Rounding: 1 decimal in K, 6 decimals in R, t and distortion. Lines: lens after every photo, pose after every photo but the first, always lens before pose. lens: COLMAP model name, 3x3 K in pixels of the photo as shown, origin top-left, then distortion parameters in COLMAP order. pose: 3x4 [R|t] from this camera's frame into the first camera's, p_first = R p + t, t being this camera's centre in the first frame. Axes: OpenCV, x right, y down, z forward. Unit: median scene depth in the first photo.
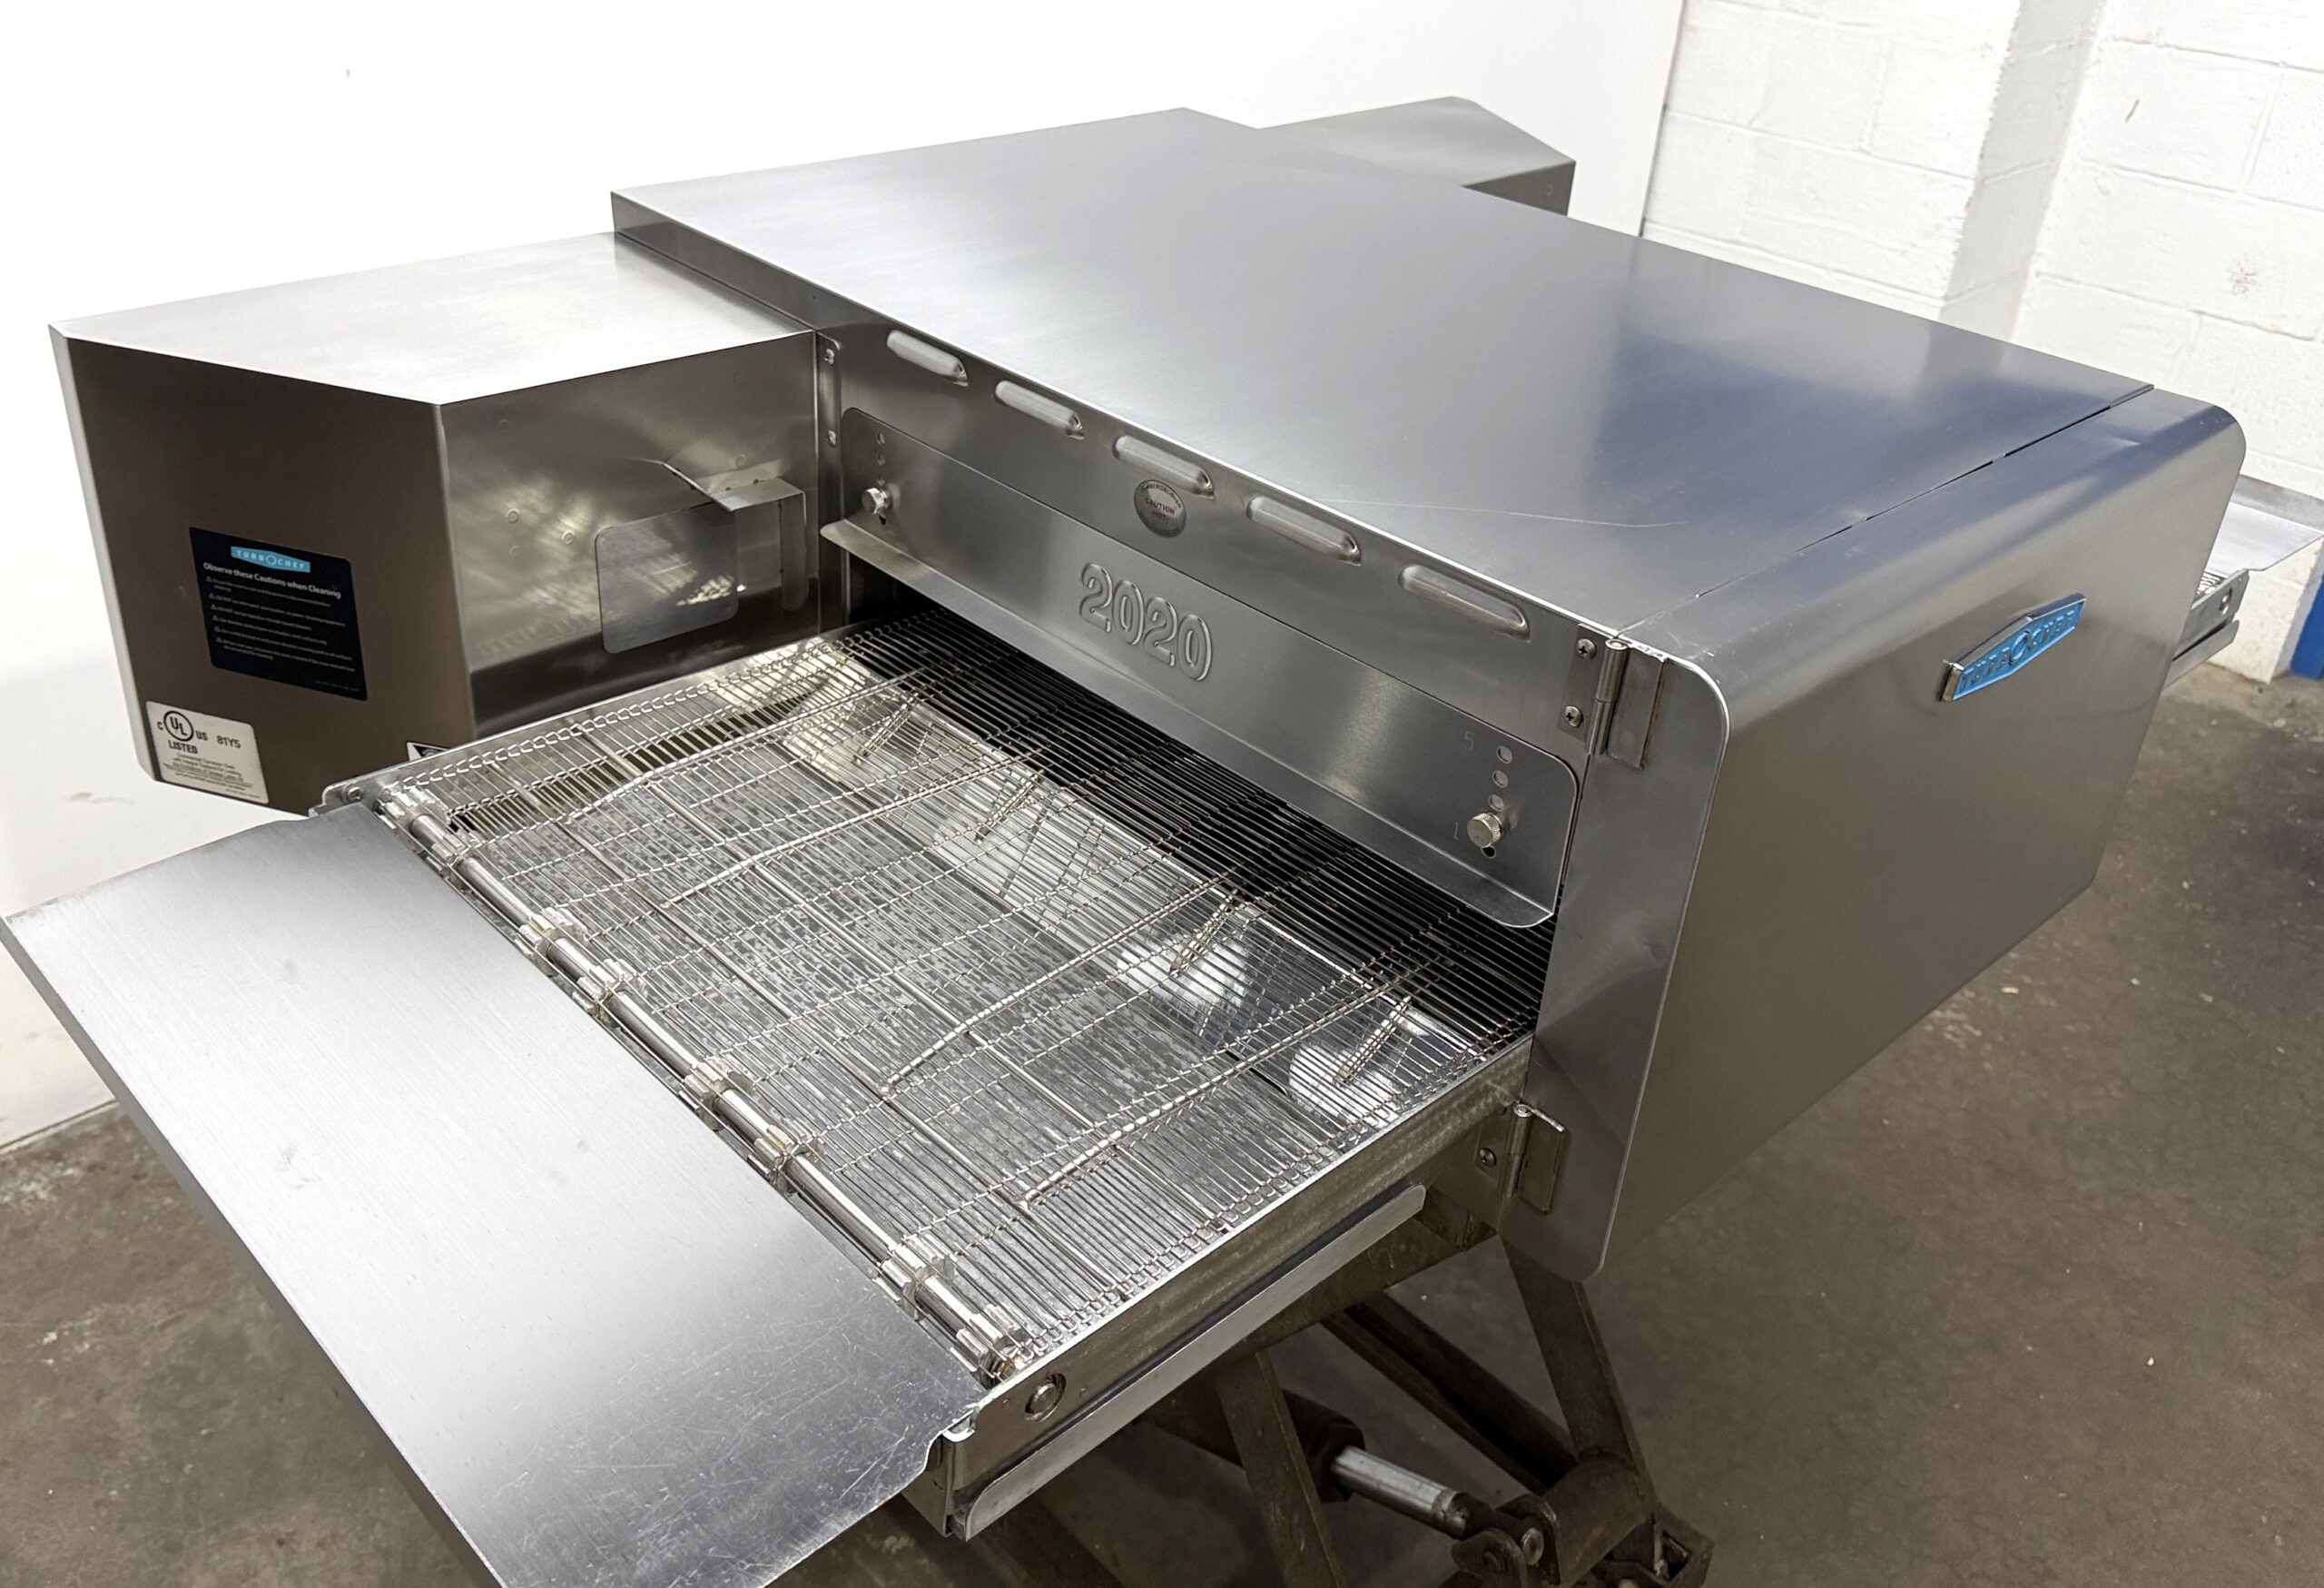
lens RADIAL K [[1940.0, 0, 1164.6], [0, 1940.0, 661.5], [0, 0, 1]] dist [-0.007518, -0.007234]
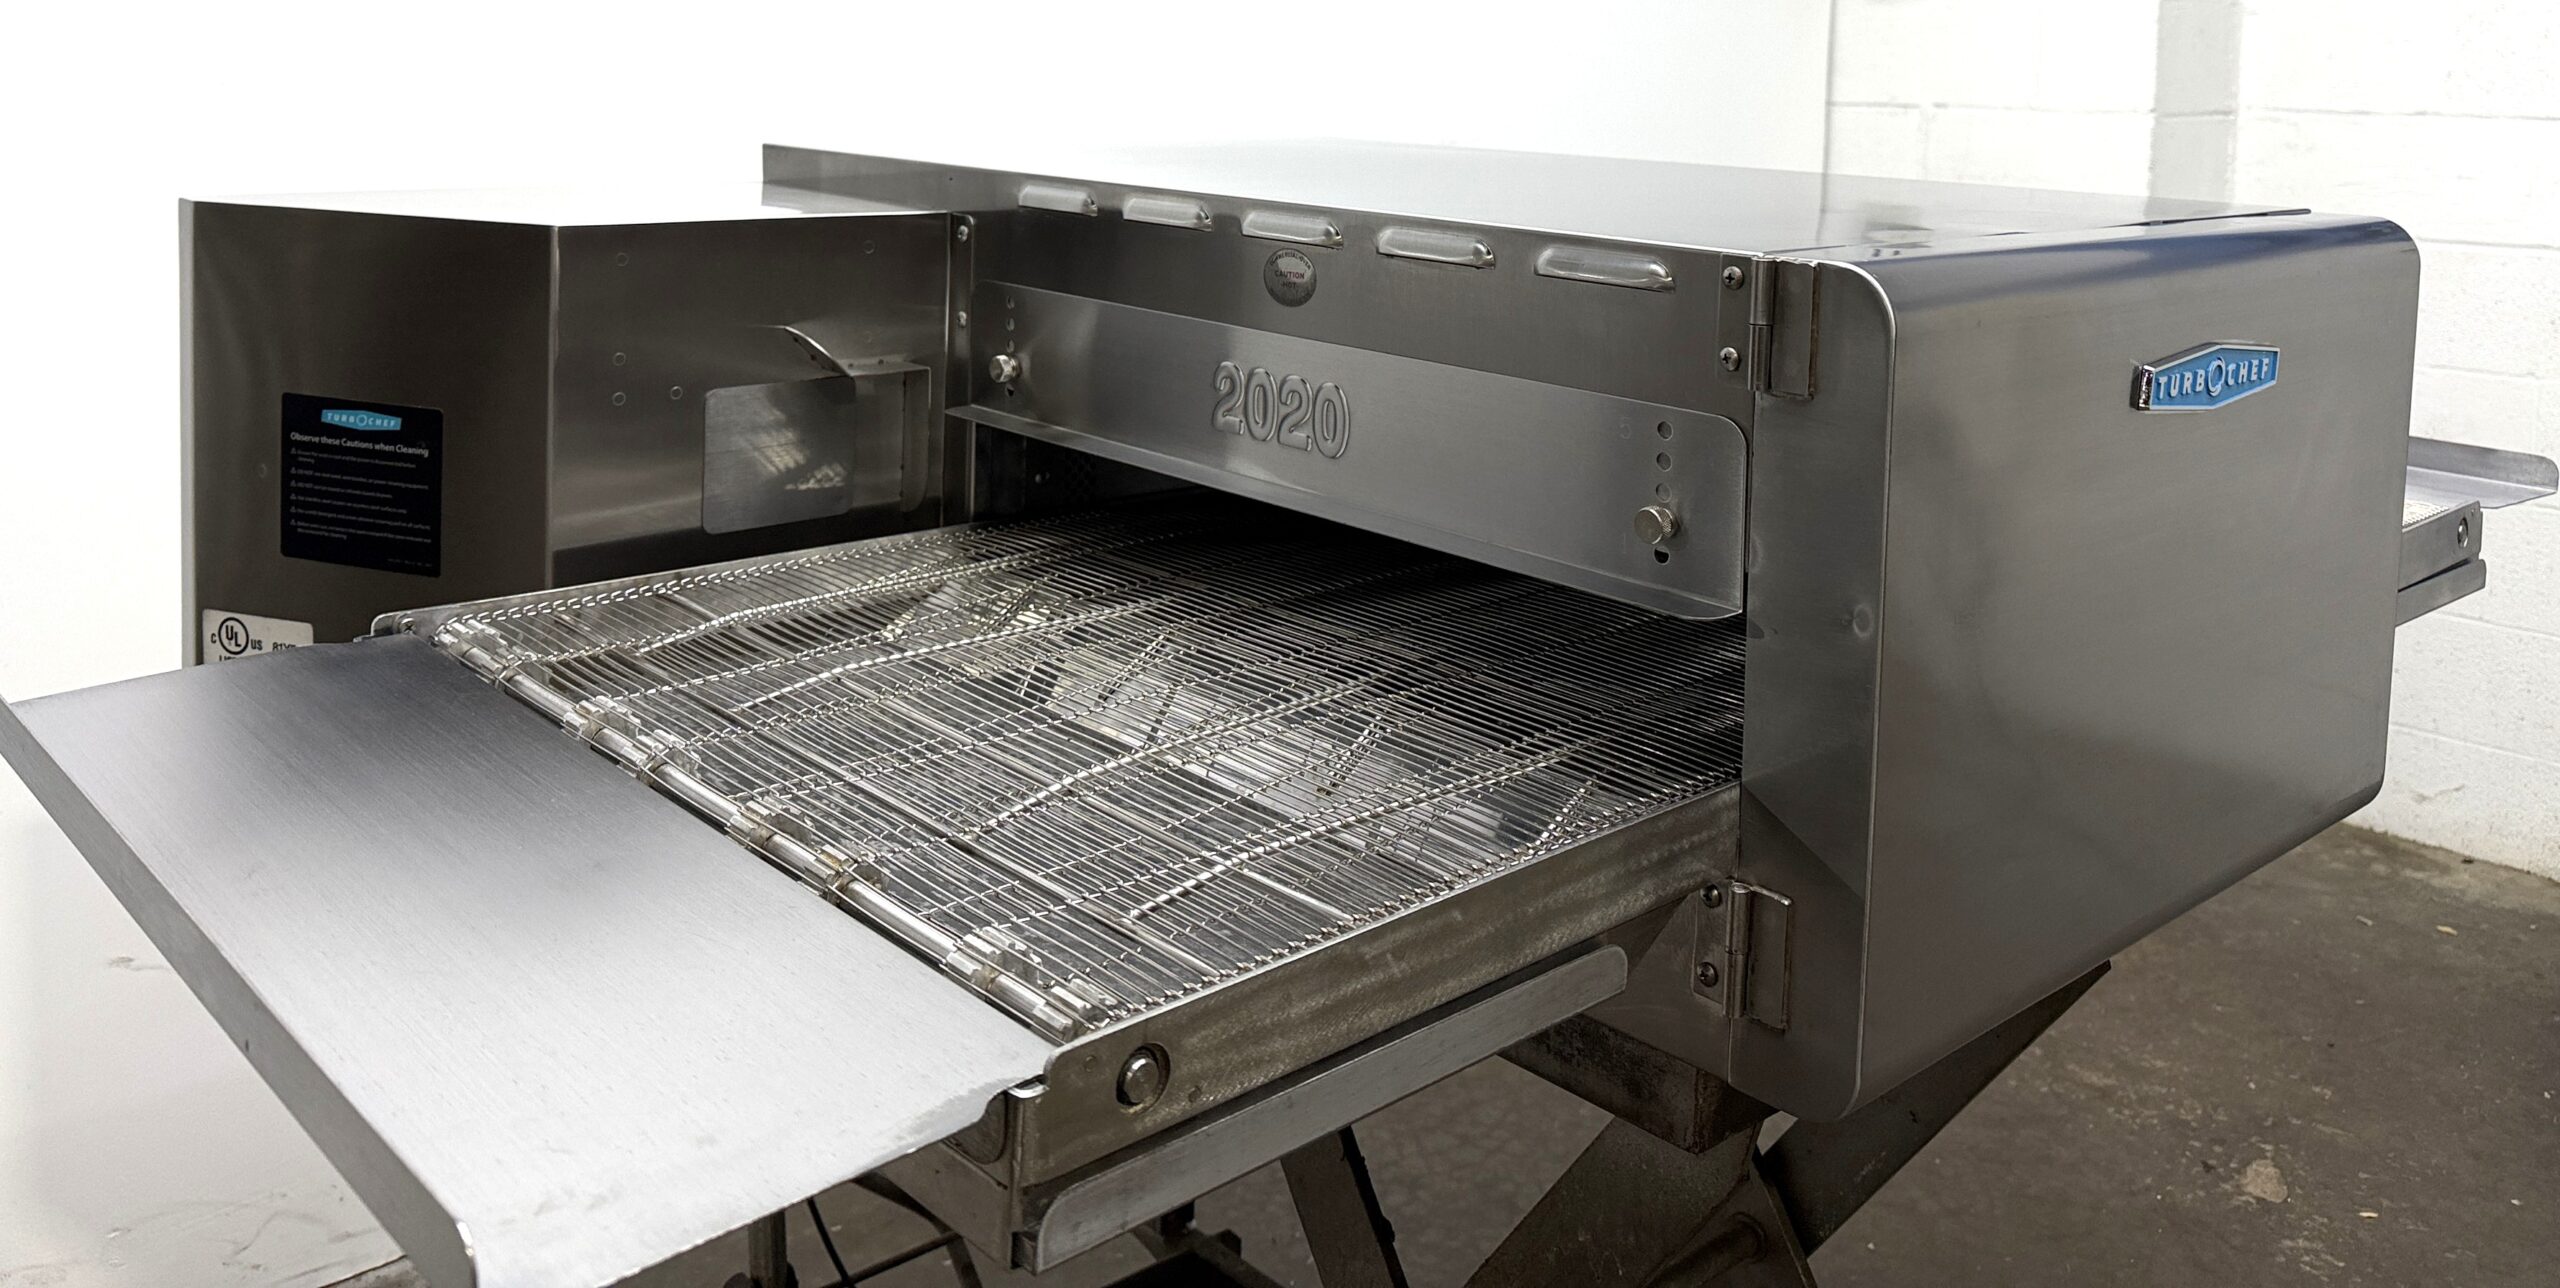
lens RADIAL K [[1966.8, 0, 1328.9], [0, 1966.8, 110.9], [0, 0, 1]] dist [-0.002056, -0.037942]
pose [[0.999145, -0.041278, -0.002160, 0.019900], [0.036347, 0.902270, -0.429638, 0.236733], [0.019683, 0.429192, 0.902999, 0.075555]]
